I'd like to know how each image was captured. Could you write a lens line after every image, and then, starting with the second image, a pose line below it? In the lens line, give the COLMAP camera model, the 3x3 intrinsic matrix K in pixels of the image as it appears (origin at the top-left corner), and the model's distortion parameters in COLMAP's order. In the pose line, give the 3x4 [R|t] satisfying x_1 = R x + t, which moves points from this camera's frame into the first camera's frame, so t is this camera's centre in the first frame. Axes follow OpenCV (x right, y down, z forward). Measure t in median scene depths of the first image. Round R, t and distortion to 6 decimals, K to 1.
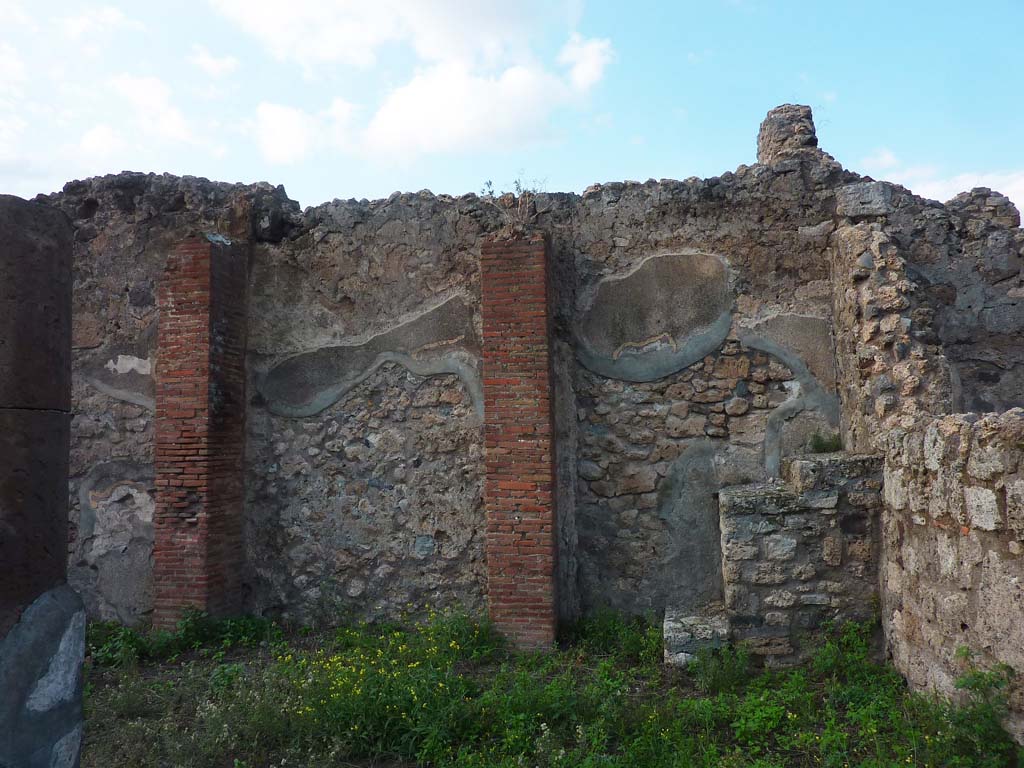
lens RADIAL K [[745.3, 0, 512.0], [0, 745.3, 384.0], [0, 0, 1]] dist [-0.001485, -0.055710]
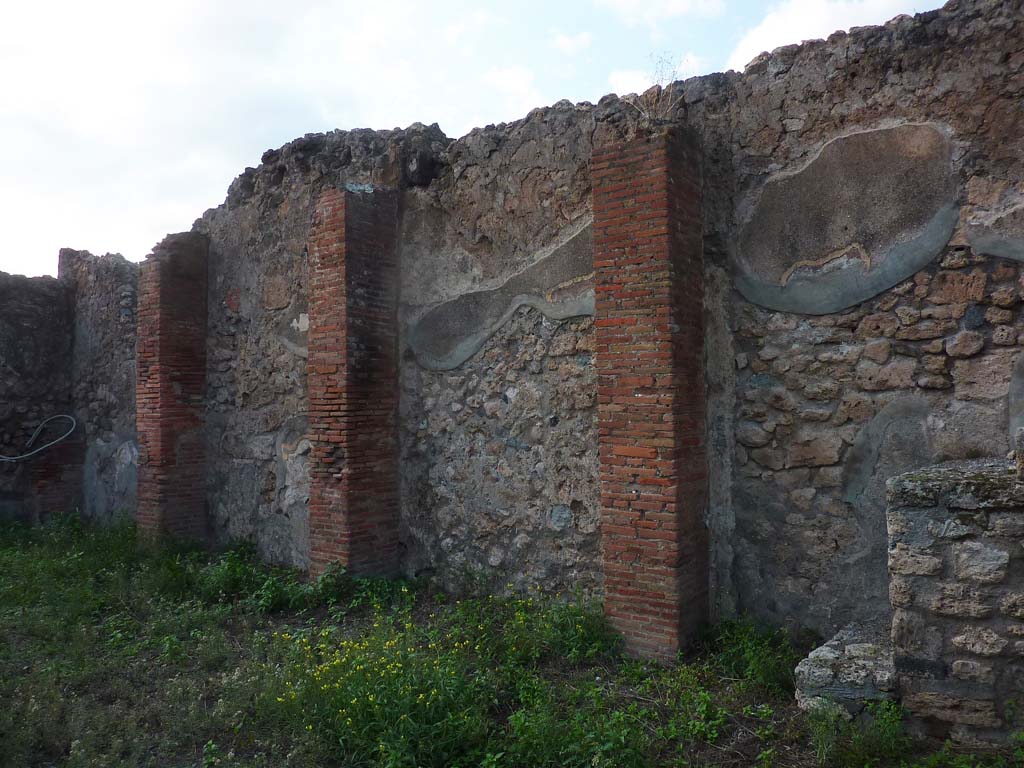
lens RADIAL K [[745.3, 0, 512.0], [0, 745.3, 384.0], [0, 0, 1]] dist [-0.001485, -0.055710]
pose [[0.903184, -0.008788, -0.429164, 0.209503], [0.035345, 0.997918, 0.053950, 0.015025], [0.427796, -0.063895, 0.901614, 0.208614]]
